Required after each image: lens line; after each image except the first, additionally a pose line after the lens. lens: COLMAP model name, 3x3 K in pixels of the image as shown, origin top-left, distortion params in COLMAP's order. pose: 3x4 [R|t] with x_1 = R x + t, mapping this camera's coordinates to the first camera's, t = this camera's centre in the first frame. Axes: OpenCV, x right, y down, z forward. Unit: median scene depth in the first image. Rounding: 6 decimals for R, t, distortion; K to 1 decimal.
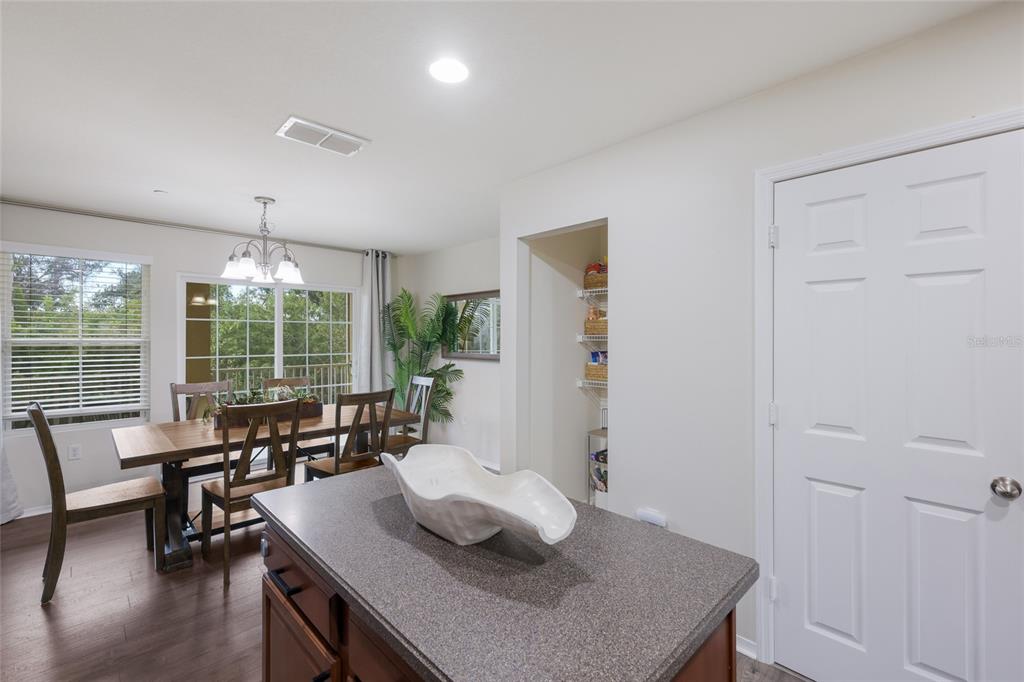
lens RADIAL K [[447.8, 0, 513.7], [0, 447.8, 334.1], [0, 0, 1]] dist [0.009826, -0.000844]
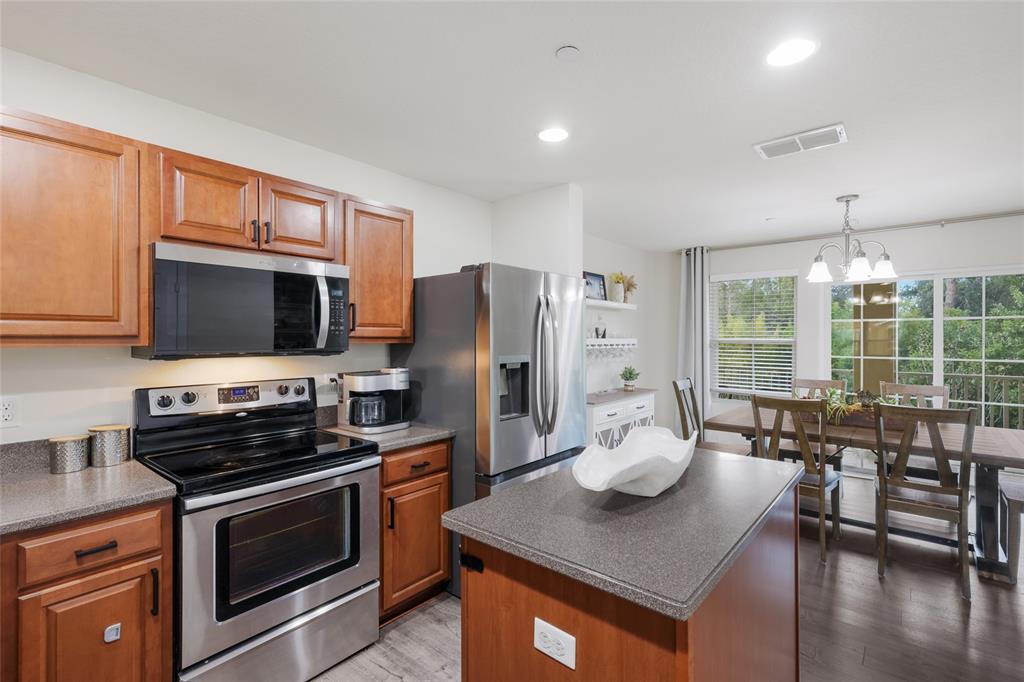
lens RADIAL K [[466.7, 0, 511.4], [0, 466.7, 341.2], [0, 0, 1]] dist [-0.002981, 0.000305]
pose [[0.098956, 0.008036, -0.995059, 0.376255], [0.008226, 0.999927, 0.008893, -0.000534], [0.995058, -0.009065, 0.098883, 0.158925]]
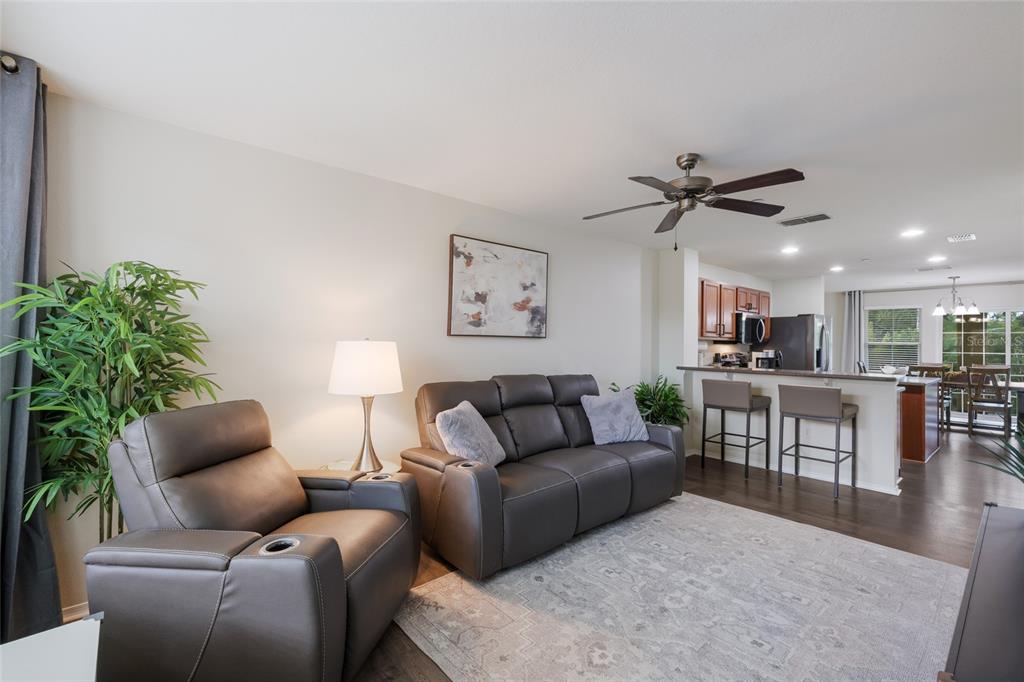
lens RADIAL K [[447.8, 0, 514.0], [0, 447.8, 338.3], [0, 0, 1]] dist [0.009826, -0.000844]
pose [[-0.041563, -0.009729, -0.999089, 1.630986], [-0.001448, 0.999952, -0.009677, 0.016001], [0.999135, 0.001045, -0.041575, -0.978101]]
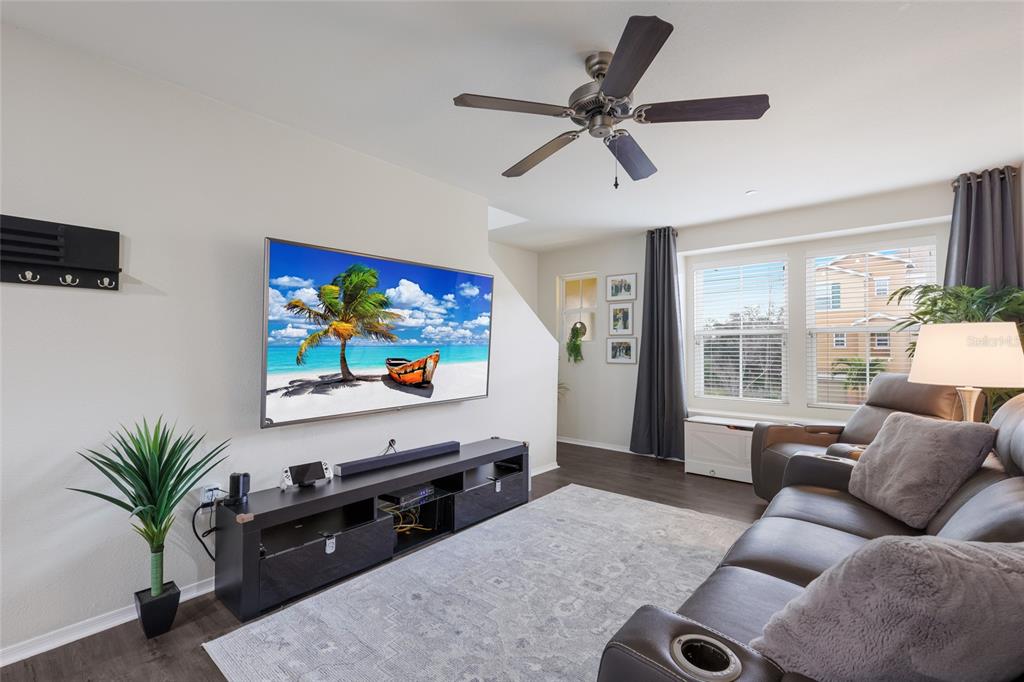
lens RADIAL K [[447.8, 0, 506.2], [0, 447.8, 343.1], [0, 0, 1]] dist [0.009826, -0.000844]
pose [[-0.087597, 0.013841, 0.996060, -5.204874], [-0.004049, 0.999890, -0.014250, 0.200663], [-0.996148, -0.005281, -0.087531, 1.240361]]
